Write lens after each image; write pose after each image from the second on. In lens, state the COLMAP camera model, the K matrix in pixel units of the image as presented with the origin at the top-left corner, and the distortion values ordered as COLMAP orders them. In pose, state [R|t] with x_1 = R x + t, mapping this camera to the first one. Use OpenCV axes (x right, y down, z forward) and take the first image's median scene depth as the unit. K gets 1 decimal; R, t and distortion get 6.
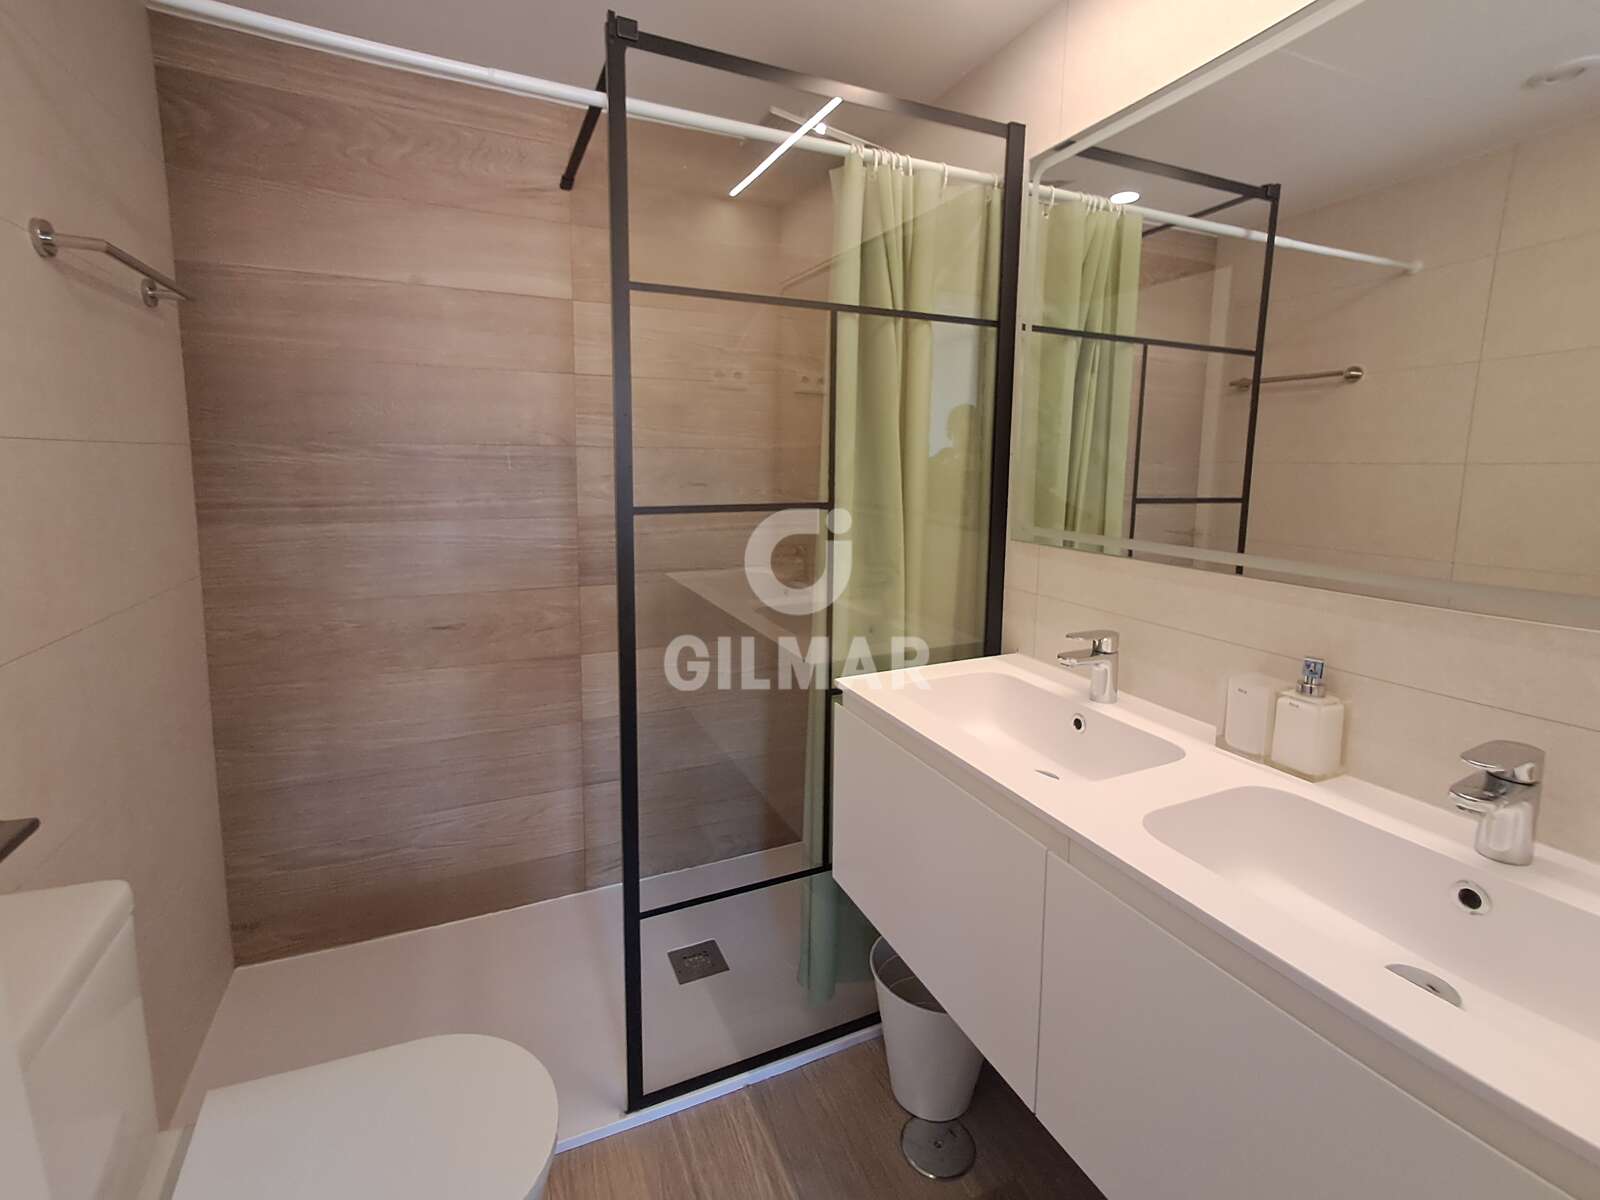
lens RADIAL K [[732.9, 0, 795.9], [0, 732.9, 544.5], [0, 0, 1]] dist [0.006845, -0.000912]
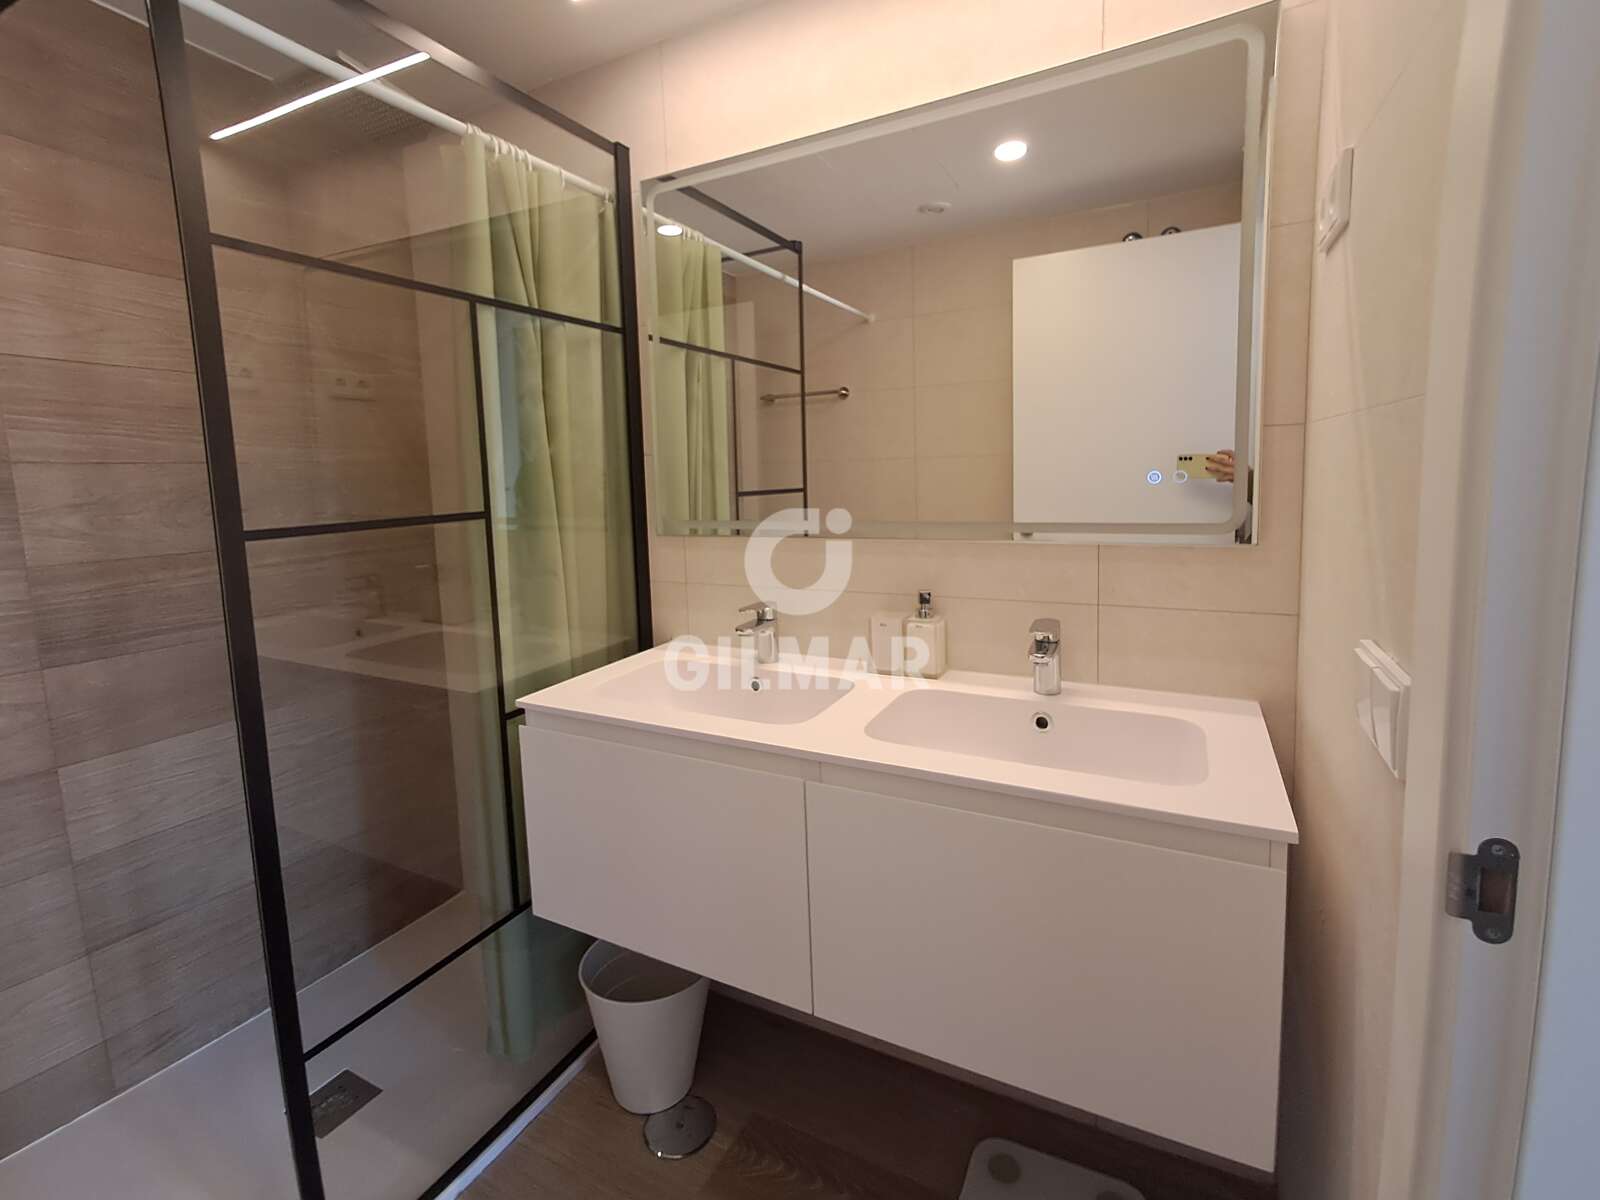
lens RADIAL K [[719.3, 0, 820.5], [0, 719.3, 543.9], [0, 0, 1]] dist [-0.004256, -0.000643]
pose [[0.777862, -0.100060, 0.620418, -0.175763], [0.110128, 0.993670, 0.022182, 0.009197], [-0.618711, 0.051071, 0.783957, 0.038631]]
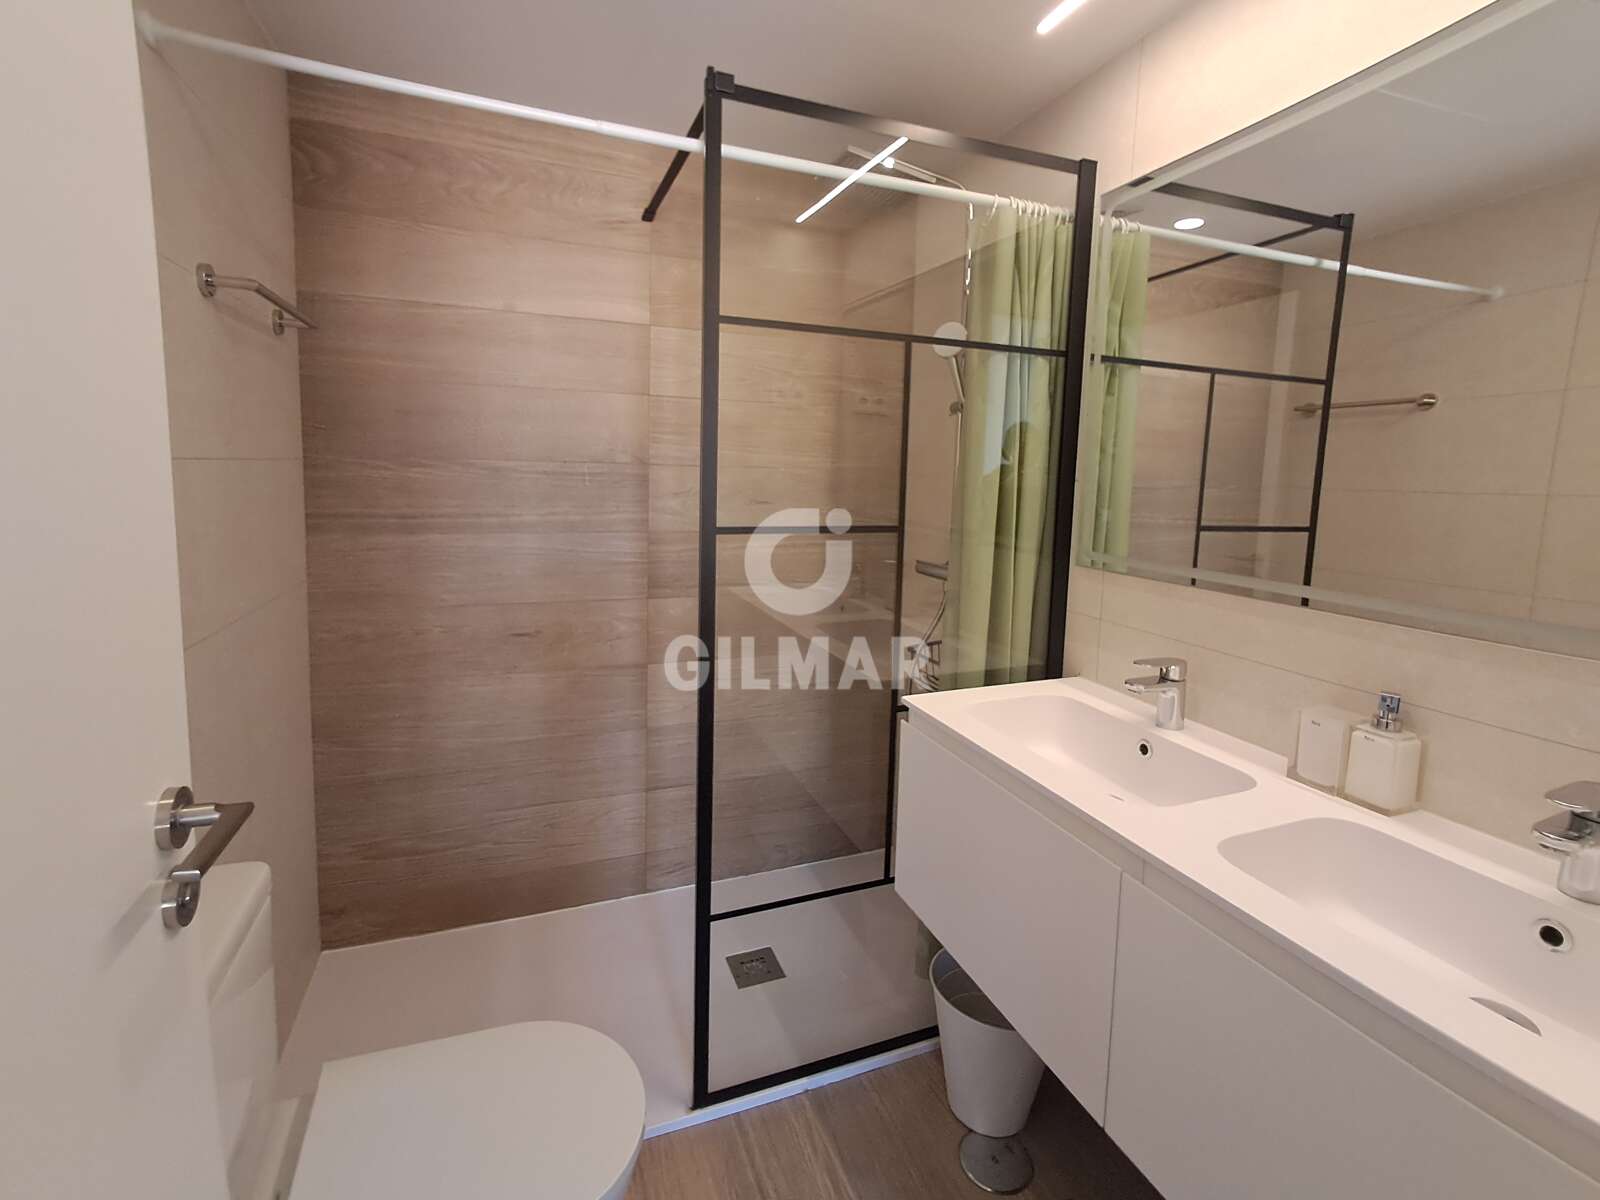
lens RADIAL K [[732.9, 0, 795.9], [0, 732.9, 544.5], [0, 0, 1]] dist [0.006845, -0.000912]
pose [[0.998207, 0.021371, -0.055911, -0.038564], [-0.022293, 0.999625, -0.015928, -0.010071], [0.055550, 0.017145, 0.998309, -0.039046]]
